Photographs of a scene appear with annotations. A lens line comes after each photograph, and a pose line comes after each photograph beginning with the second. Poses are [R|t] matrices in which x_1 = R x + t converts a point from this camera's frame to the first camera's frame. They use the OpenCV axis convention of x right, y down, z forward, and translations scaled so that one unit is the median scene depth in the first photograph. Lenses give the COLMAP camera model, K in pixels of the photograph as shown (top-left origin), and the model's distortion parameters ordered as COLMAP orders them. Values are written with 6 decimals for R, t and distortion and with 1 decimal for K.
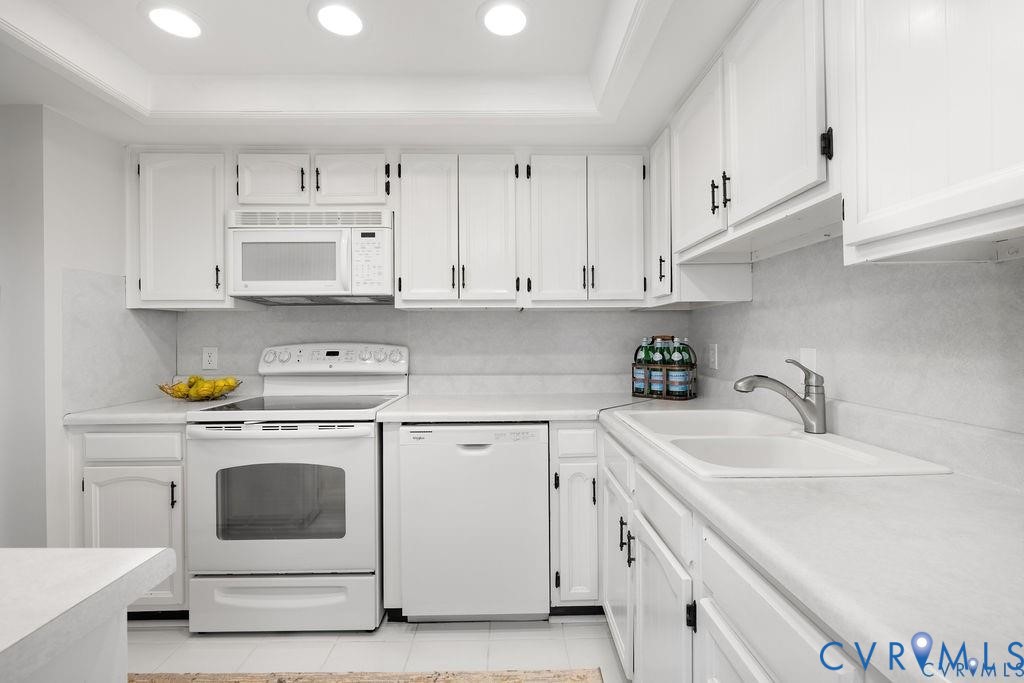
lens RADIAL K [[459.4, 0, 513.5], [0, 459.4, 336.7], [0, 0, 1]] dist [-0.000553, -0.000404]
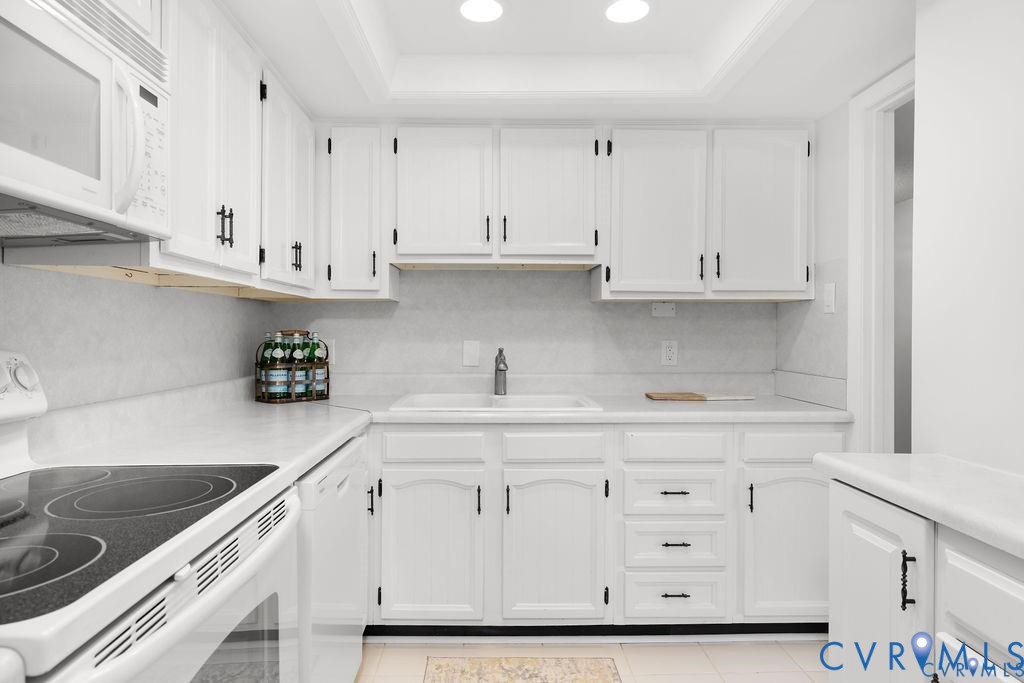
lens RADIAL K [[592.9, 0, 512.0], [0, 592.9, 341.5], [0, 0, 1]] dist [0.000992, 0.000035]
pose [[-0.033057, -0.012109, 0.999380, -0.842529], [-0.006259, 0.999910, 0.011908, 0.003566], [-0.999434, -0.005862, -0.033130, 0.629626]]
